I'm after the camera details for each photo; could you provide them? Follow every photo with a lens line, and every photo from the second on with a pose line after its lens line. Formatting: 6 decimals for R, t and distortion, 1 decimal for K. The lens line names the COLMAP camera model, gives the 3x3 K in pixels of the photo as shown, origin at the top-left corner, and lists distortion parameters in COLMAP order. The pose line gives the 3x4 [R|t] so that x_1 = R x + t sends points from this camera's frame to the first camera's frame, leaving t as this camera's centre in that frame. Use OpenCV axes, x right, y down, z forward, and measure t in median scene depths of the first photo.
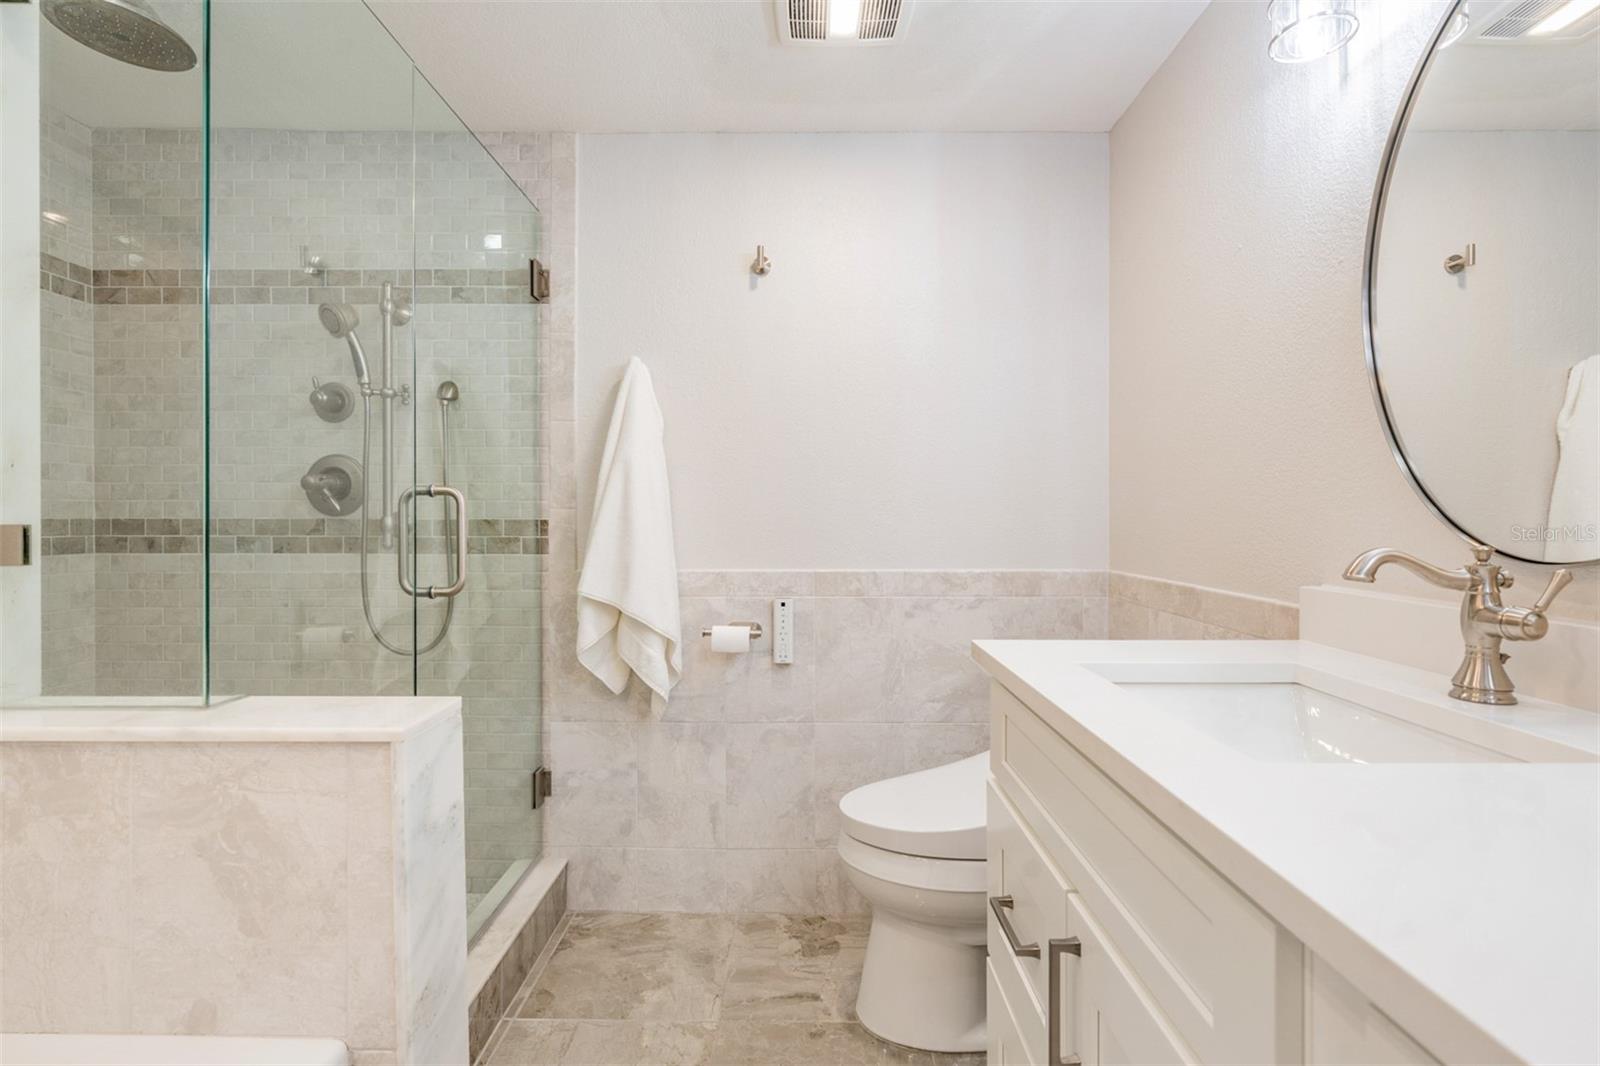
lens RADIAL K [[770.5, 0, 788.6], [0, 770.5, 519.5], [0, 0, 1]] dist [0.000523, -0.000213]
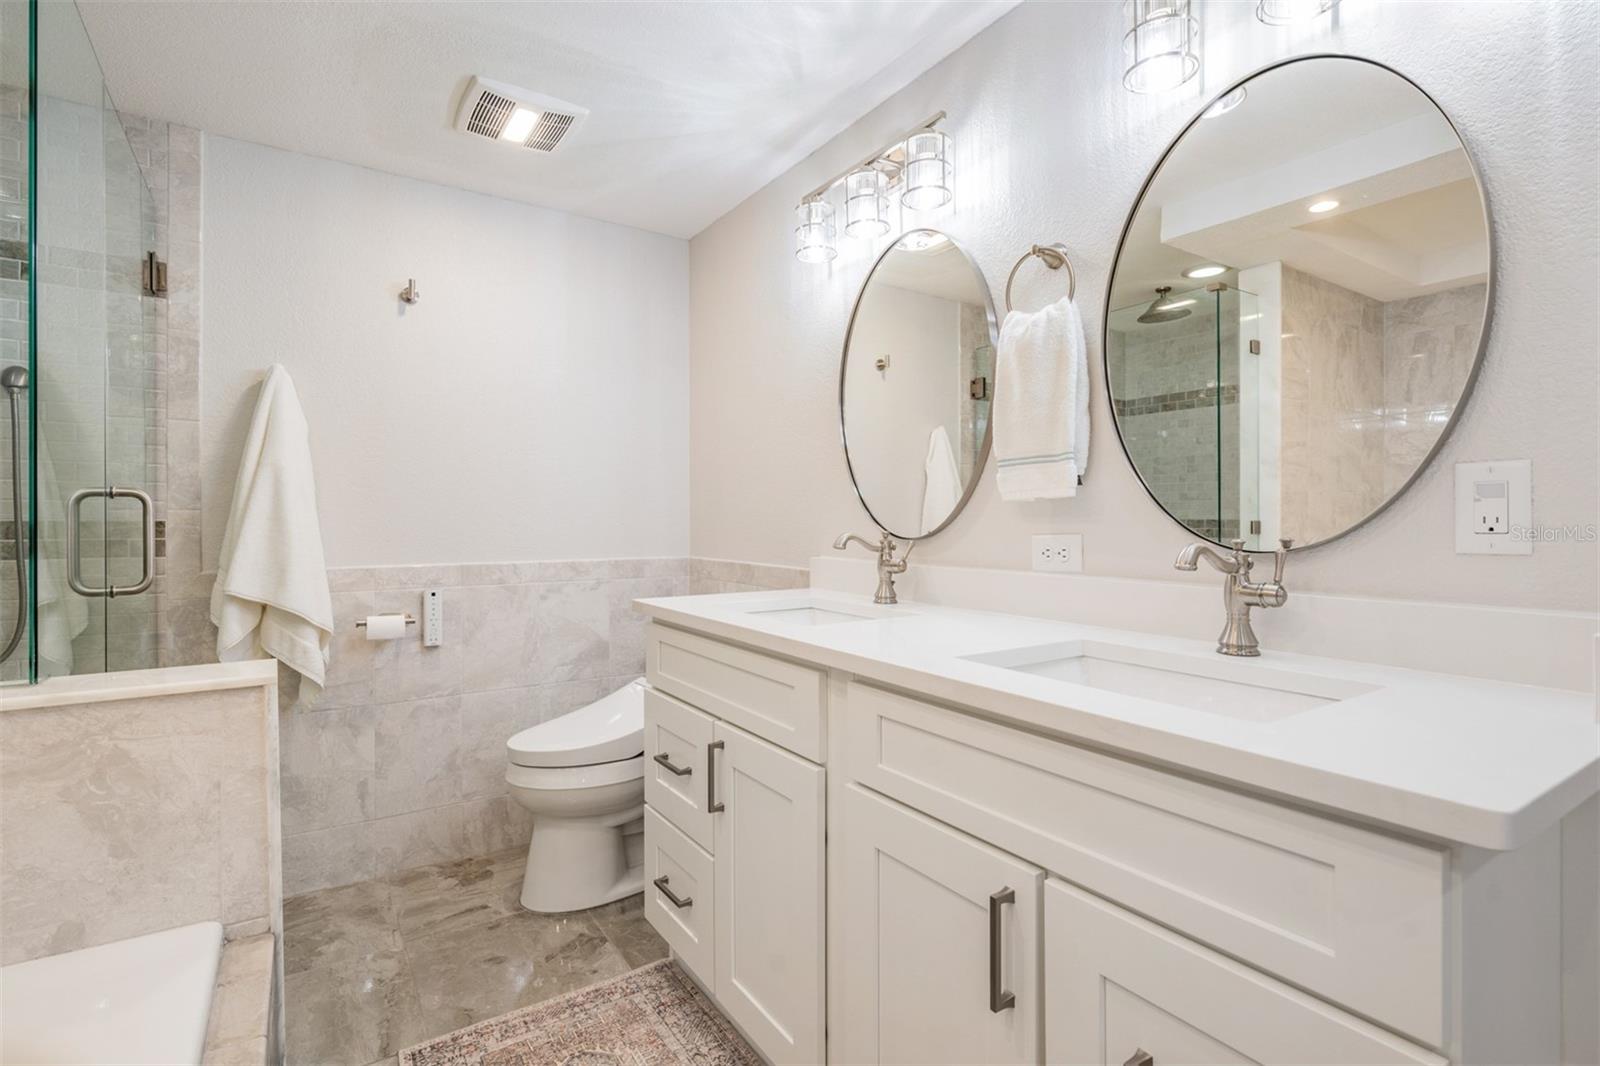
lens RADIAL K [[772.3, 0, 801.5], [0, 772.3, 521.9], [0, 0, 1]] dist [0.000500, 0.000104]
pose [[0.823654, -0.002746, 0.567086, -0.215255], [0.002641, 0.999996, 0.001007, 0.002637], [-0.567086, 0.000668, 0.823658, -0.268939]]
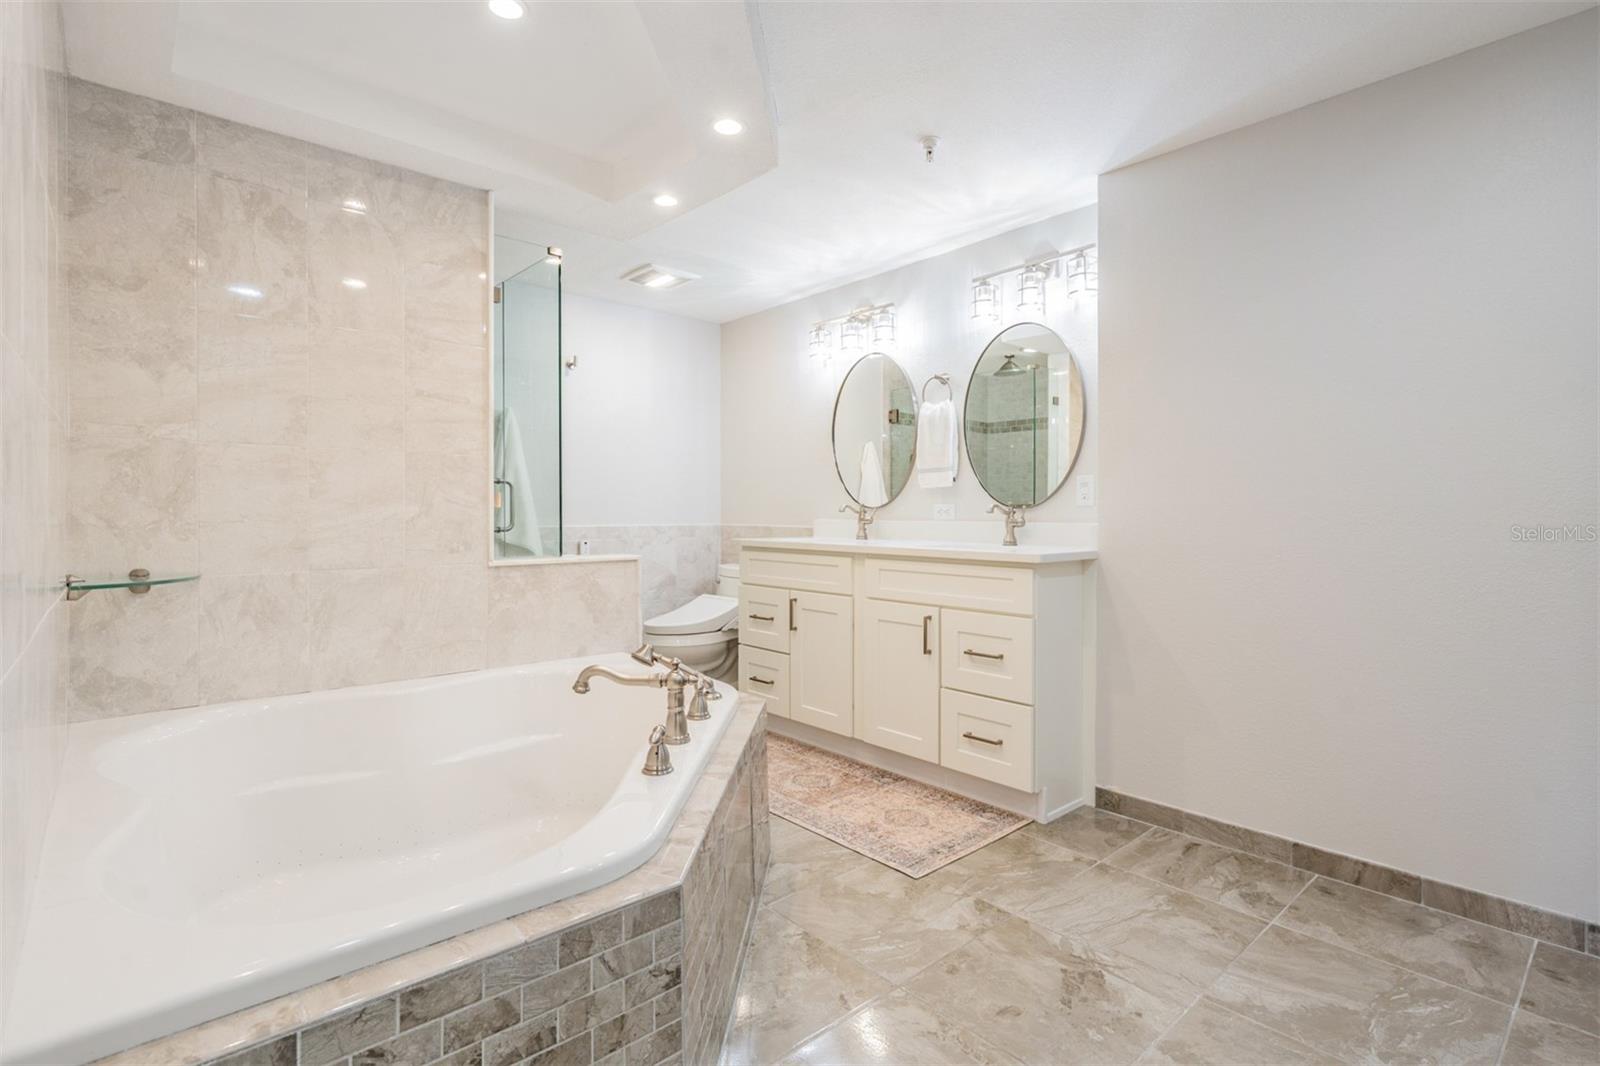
lens RADIAL K [[782.7, 0, 799.0], [0, 782.7, 514.9], [0, 0, 1]] dist [0.001877, 0.000233]
pose [[0.737857, -0.001353, 0.674956, -0.968246], [0.000812, 0.999999, 0.001116, 0.039089], [-0.674957, -0.000276, 0.737857, -0.834037]]
